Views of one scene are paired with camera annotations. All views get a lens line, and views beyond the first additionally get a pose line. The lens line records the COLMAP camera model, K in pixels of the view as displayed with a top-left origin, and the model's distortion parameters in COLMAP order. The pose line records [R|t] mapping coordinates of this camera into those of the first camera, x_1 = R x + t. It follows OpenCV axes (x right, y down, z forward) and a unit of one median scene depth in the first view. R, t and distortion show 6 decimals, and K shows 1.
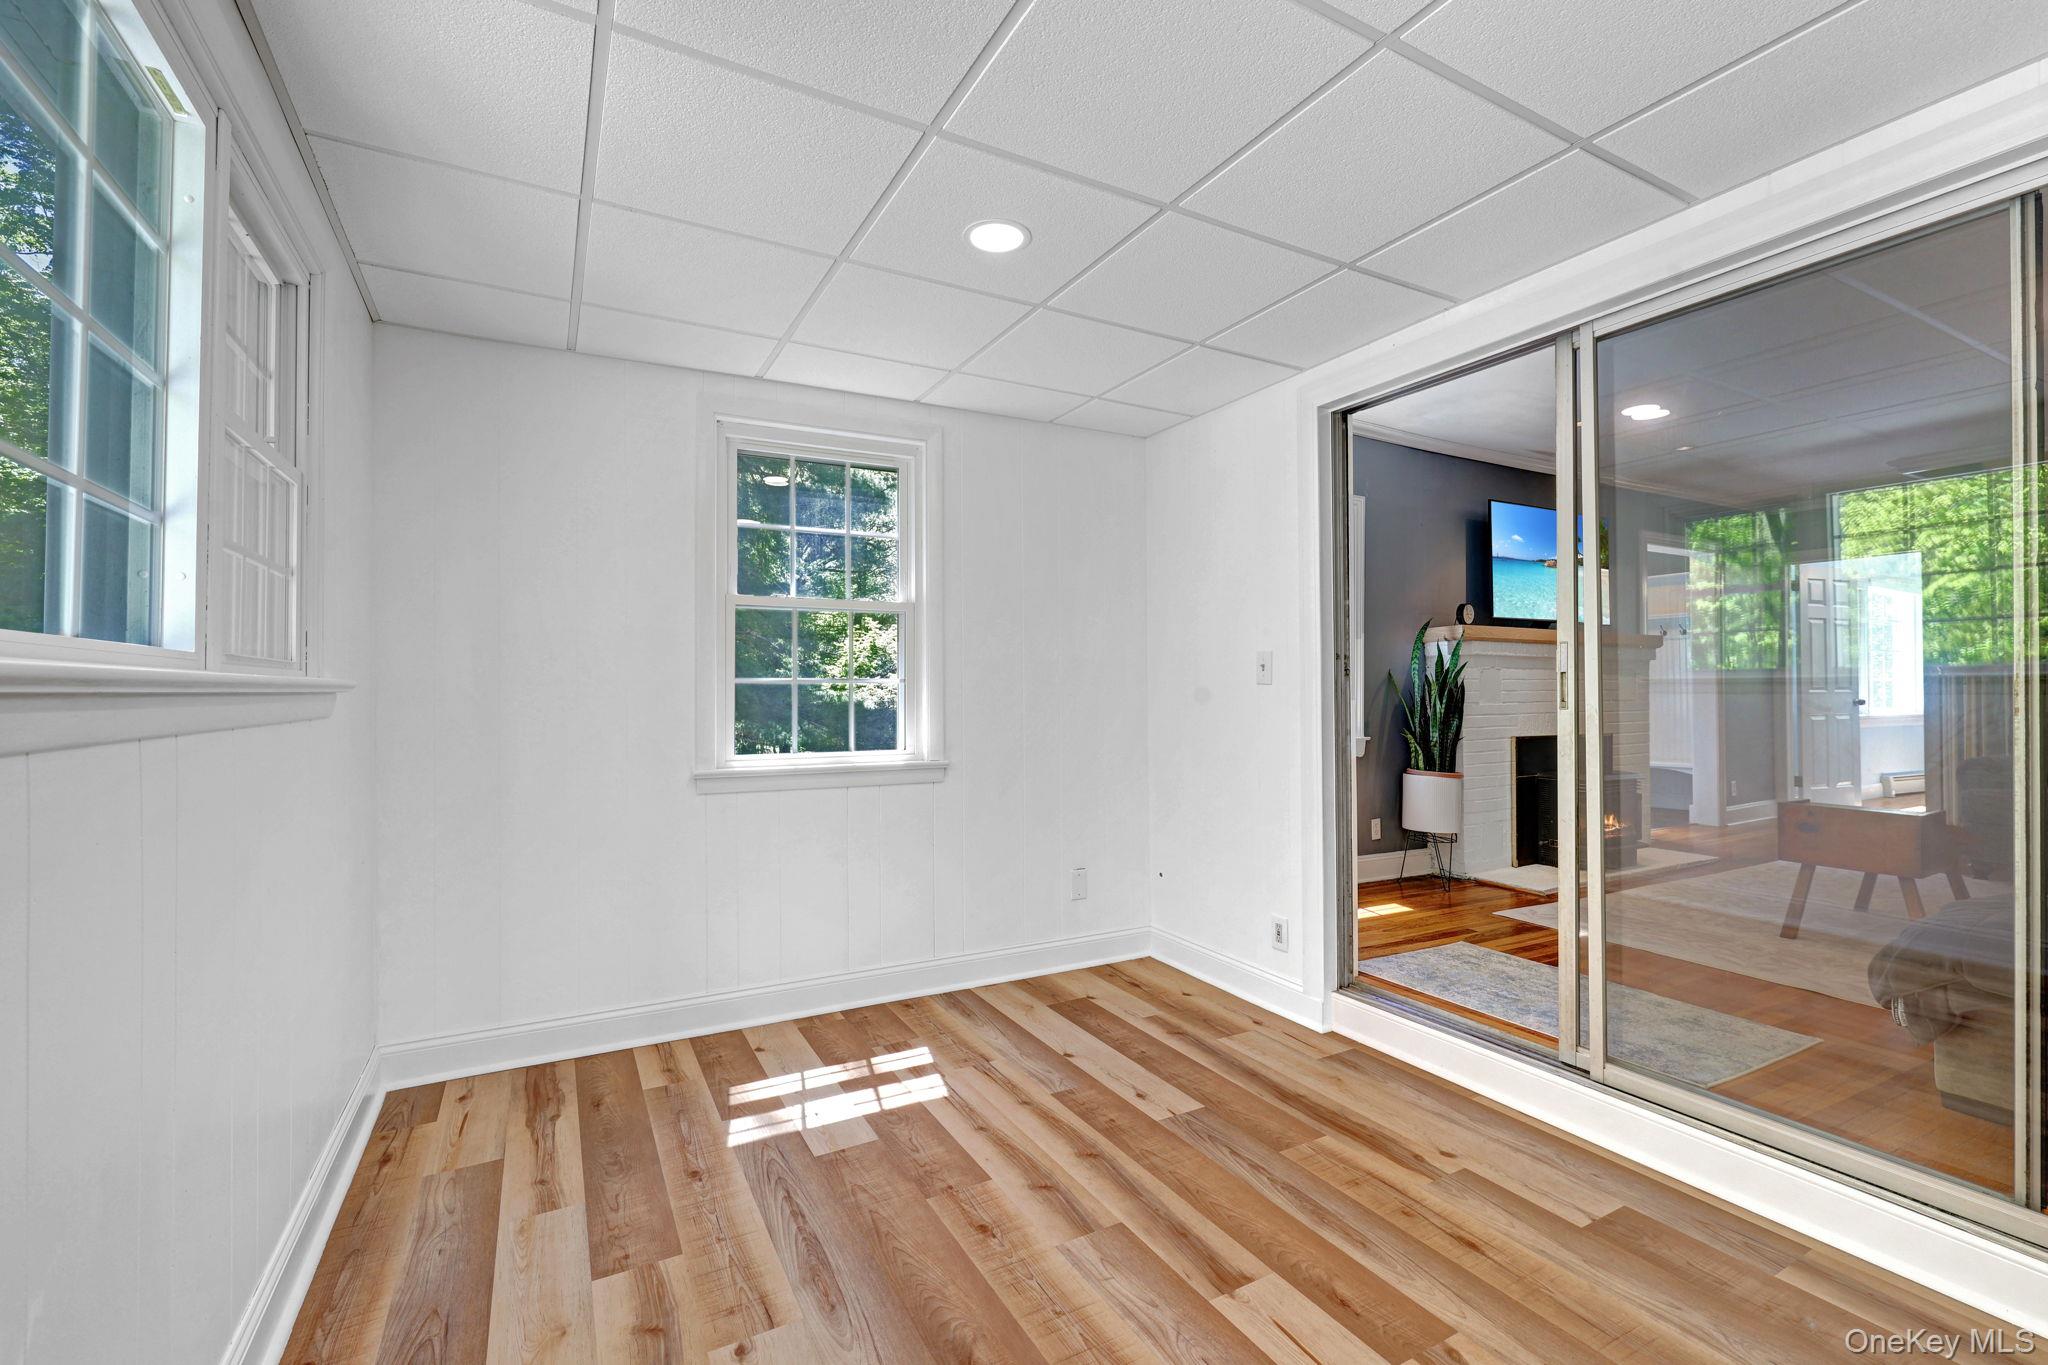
lens RADIAL K [[886.0, 0, 1022.7], [0, 886.0, 680.3], [0, 0, 1]] dist [0.001345, 0.000941]
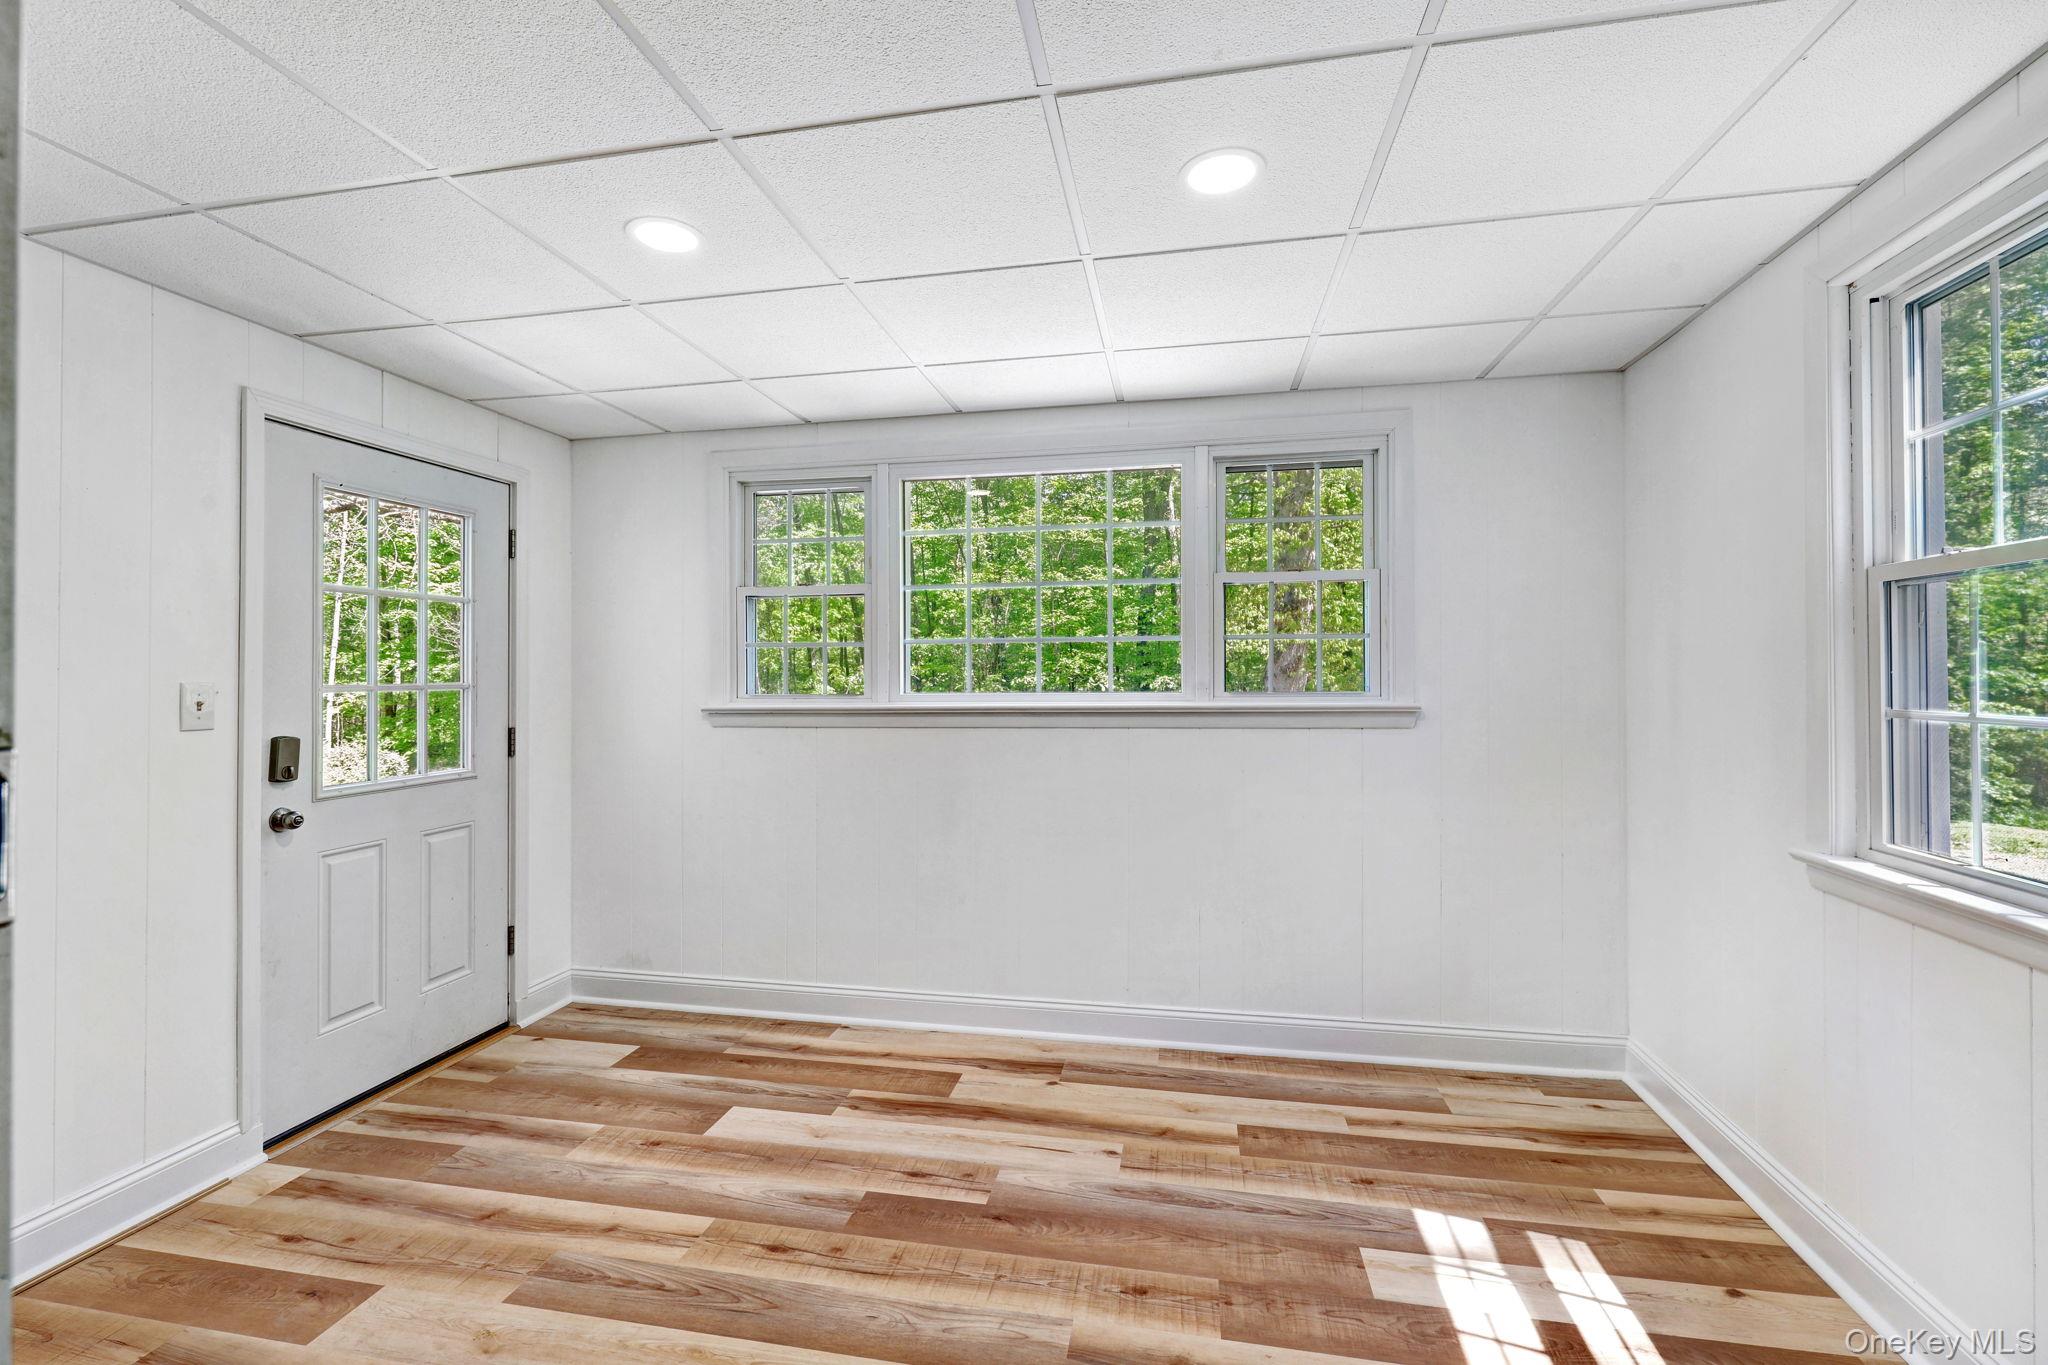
lens RADIAL K [[886.0, 0, 1022.5], [0, 886.0, 670.3], [0, 0, 1]] dist [0.001345, 0.000941]
pose [[-0.640950, 0.007034, -0.767550, 0.706540], [0.020539, 0.999757, -0.007989, -0.050830], [0.767308, -0.020886, -0.640939, 1.395847]]
